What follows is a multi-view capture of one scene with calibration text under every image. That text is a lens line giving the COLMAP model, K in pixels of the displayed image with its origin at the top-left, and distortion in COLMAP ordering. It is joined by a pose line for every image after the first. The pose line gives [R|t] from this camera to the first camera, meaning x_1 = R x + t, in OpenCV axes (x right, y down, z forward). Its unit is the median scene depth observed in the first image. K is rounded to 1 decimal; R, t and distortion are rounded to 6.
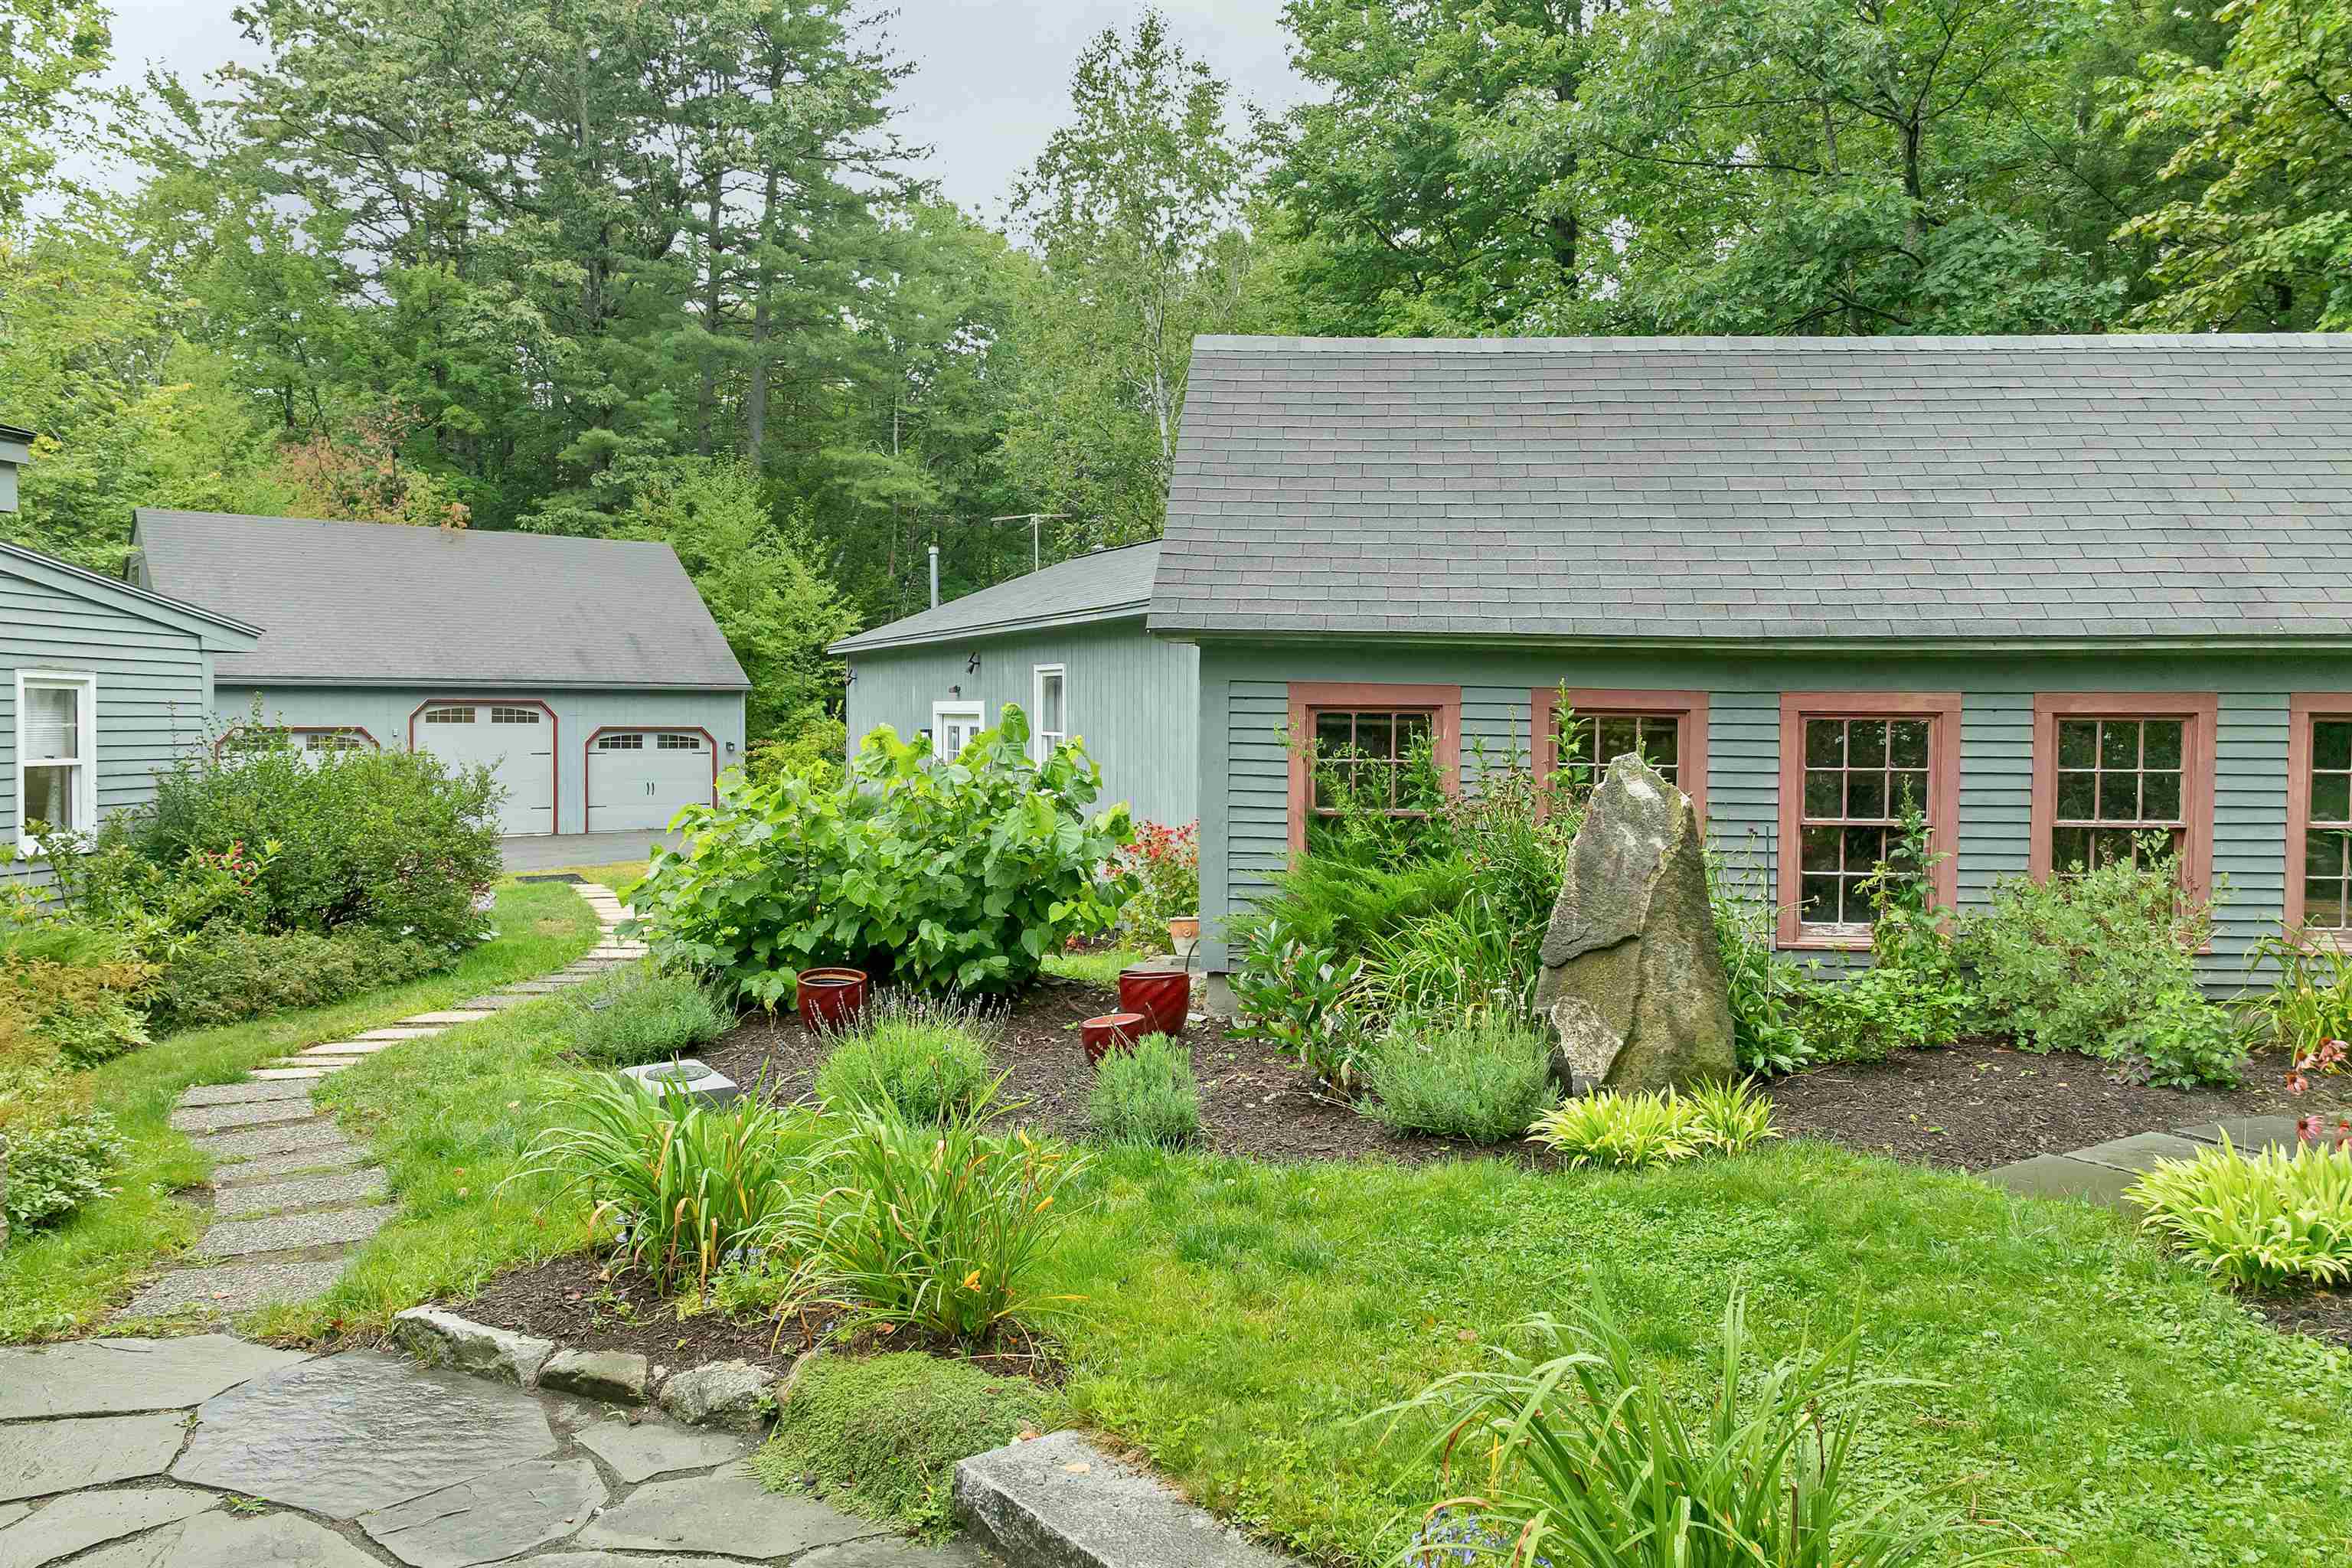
lens RADIAL K [[1689.3, 0, 1200.1], [0, 1689.3, 763.2], [0, 0, 1]] dist [-0.027984, -0.020527]
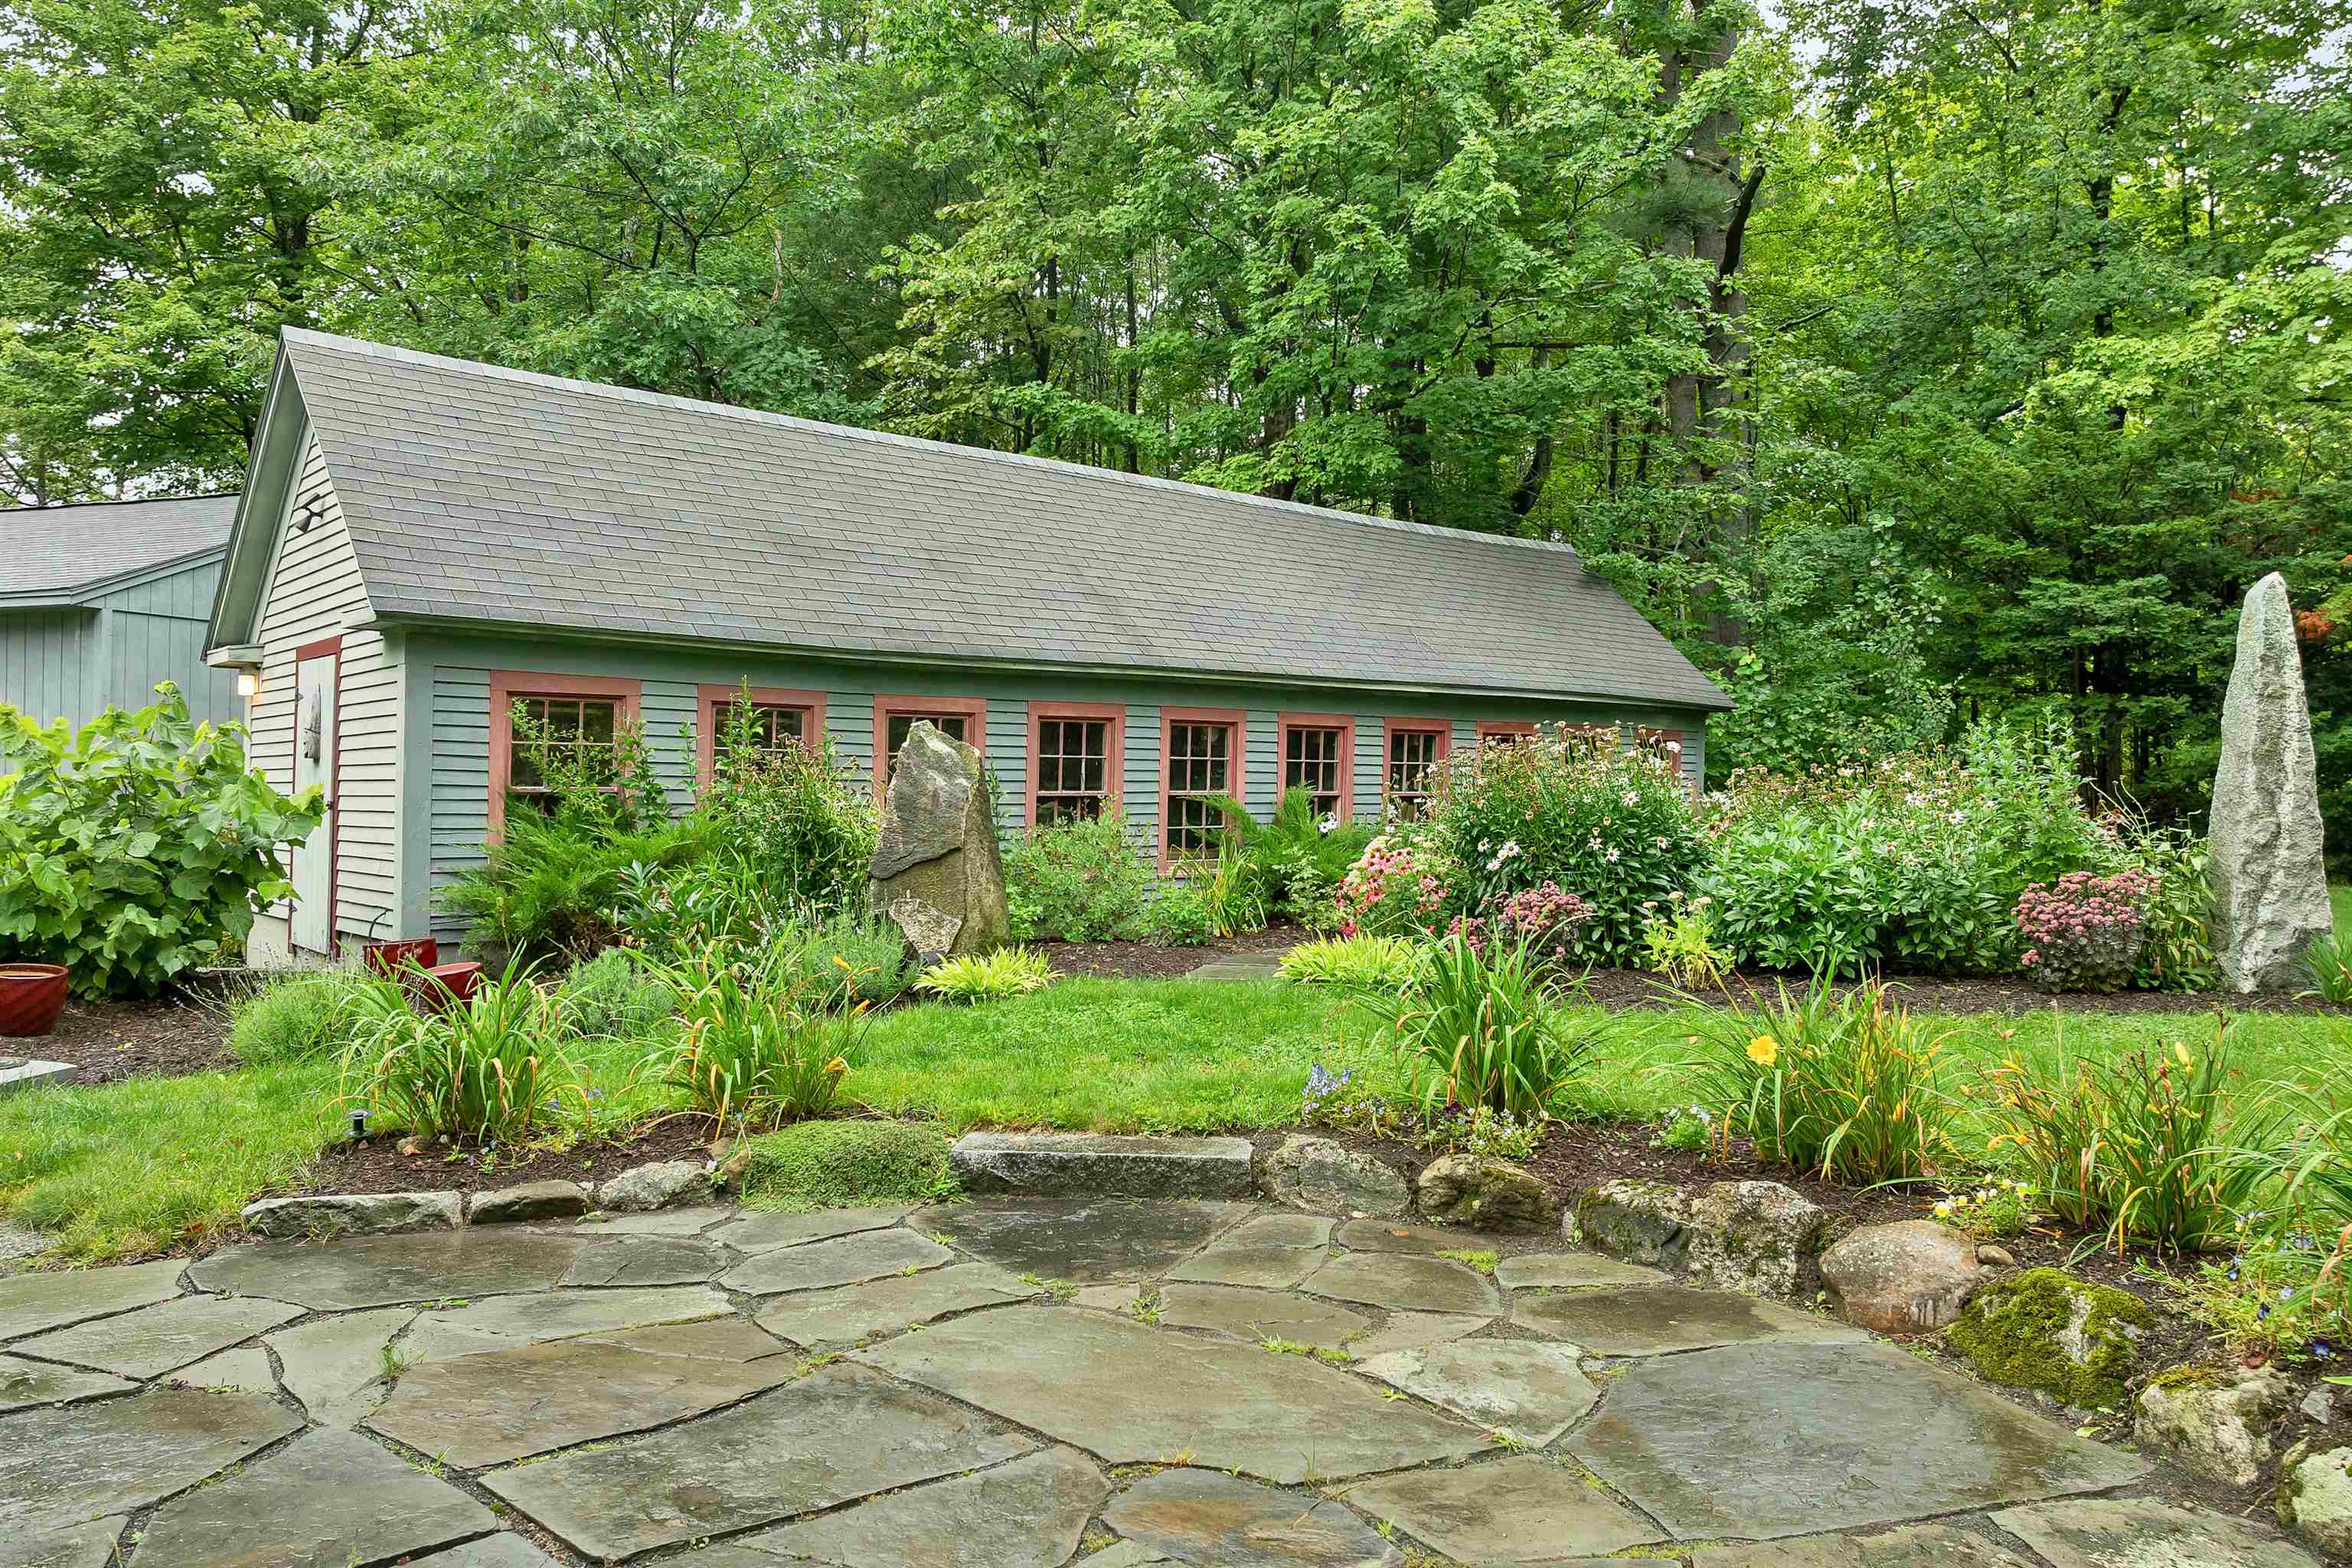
lens RADIAL K [[1689.3, 0, 1200.1], [0, 1689.3, 763.2], [0, 0, 1]] dist [-0.027984, -0.020527]
pose [[0.668790, 0.008439, 0.743404, -0.464458], [0.021200, 0.999312, -0.030417, 0.056899], [-0.743149, 0.036103, 0.668151, -0.059814]]
